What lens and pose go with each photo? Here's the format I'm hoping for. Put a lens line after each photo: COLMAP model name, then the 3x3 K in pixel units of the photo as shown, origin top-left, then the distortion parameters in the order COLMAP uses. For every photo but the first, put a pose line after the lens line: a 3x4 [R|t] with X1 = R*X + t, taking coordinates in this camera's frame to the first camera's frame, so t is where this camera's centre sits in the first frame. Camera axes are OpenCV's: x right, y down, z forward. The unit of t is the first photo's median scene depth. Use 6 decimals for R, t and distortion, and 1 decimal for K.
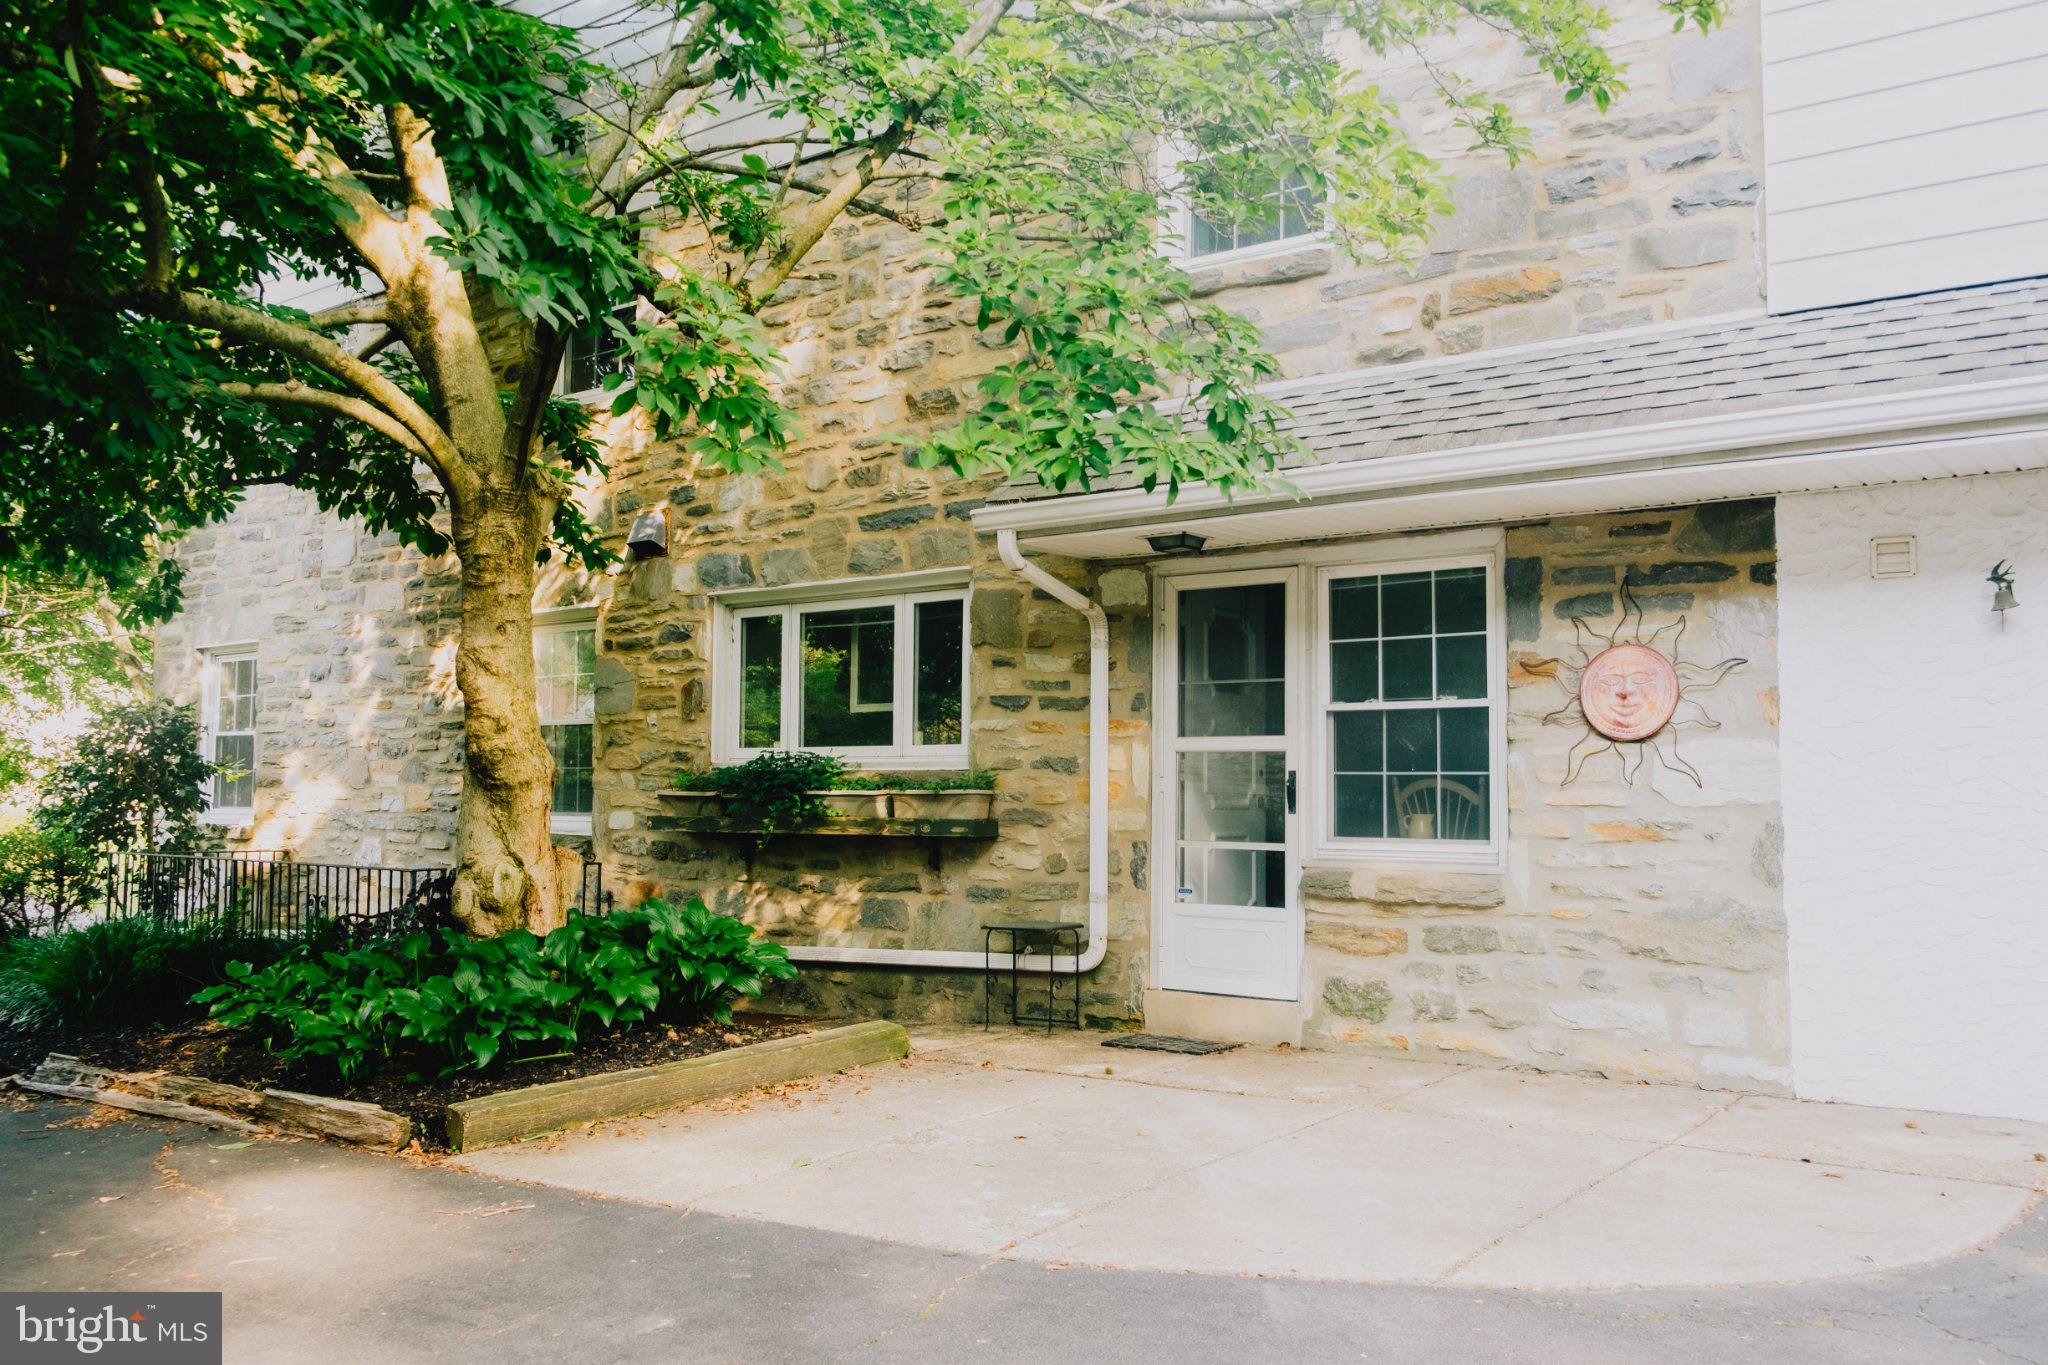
lens RADIAL K [[1583.5, 0, 1034.9], [0, 1583.5, 682.4], [0, 0, 1]] dist [-0.028554, 0.003668]
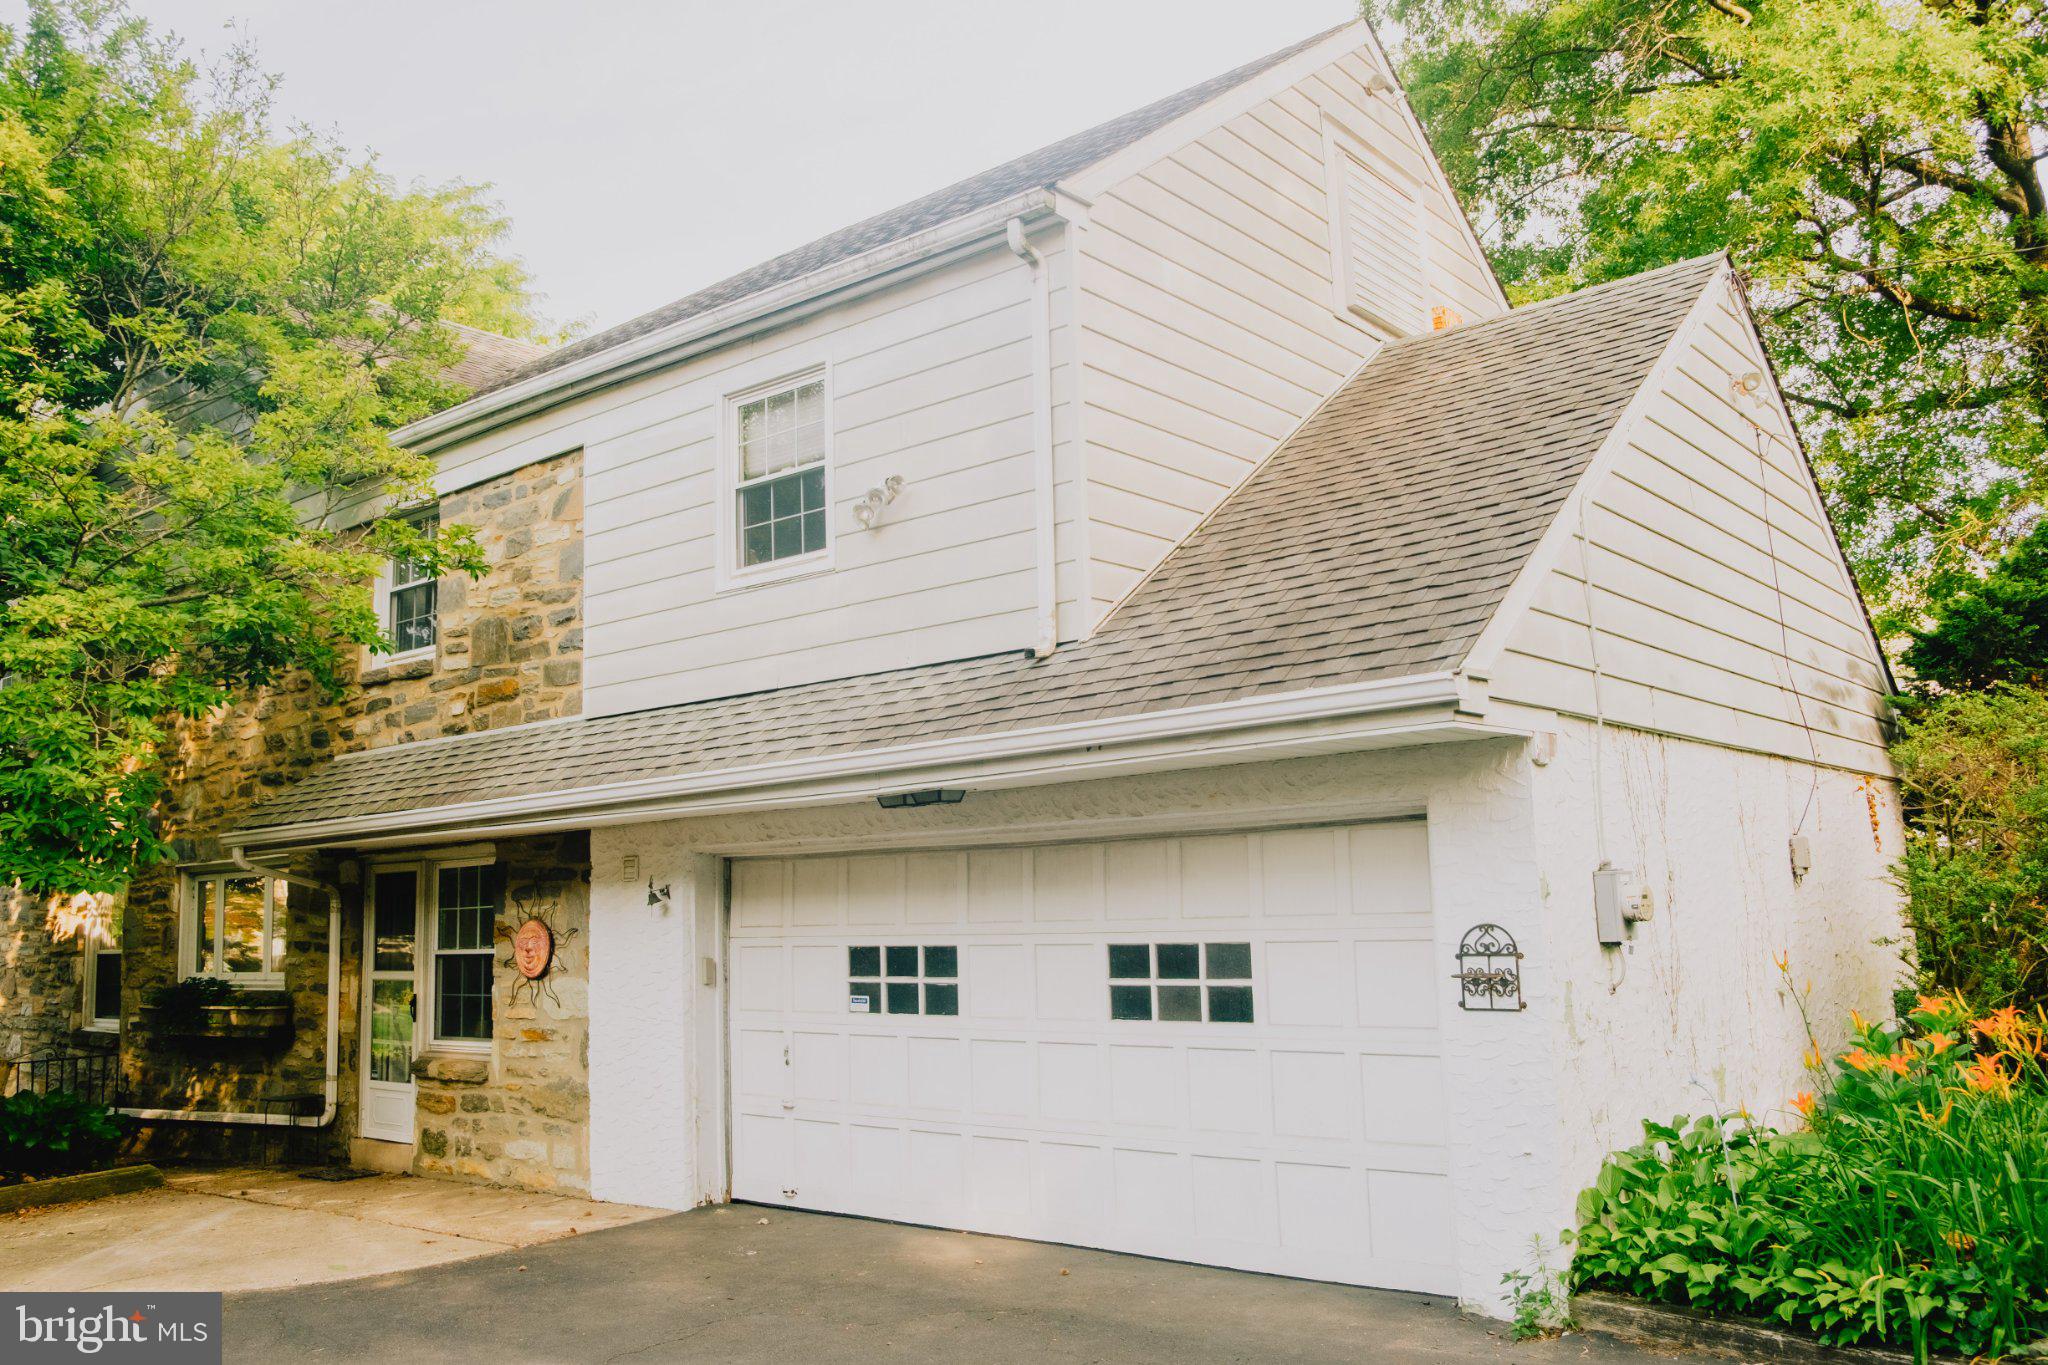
lens RADIAL K [[1583.5, 0, 1034.9], [0, 1583.5, 682.4], [0, 0, 1]] dist [-0.028554, 0.003668]
pose [[0.998043, -0.040126, -0.047960, 0.877120], [0.035989, 0.995797, -0.084221, -0.098745], [0.051138, 0.082330, 0.995292, -0.547449]]
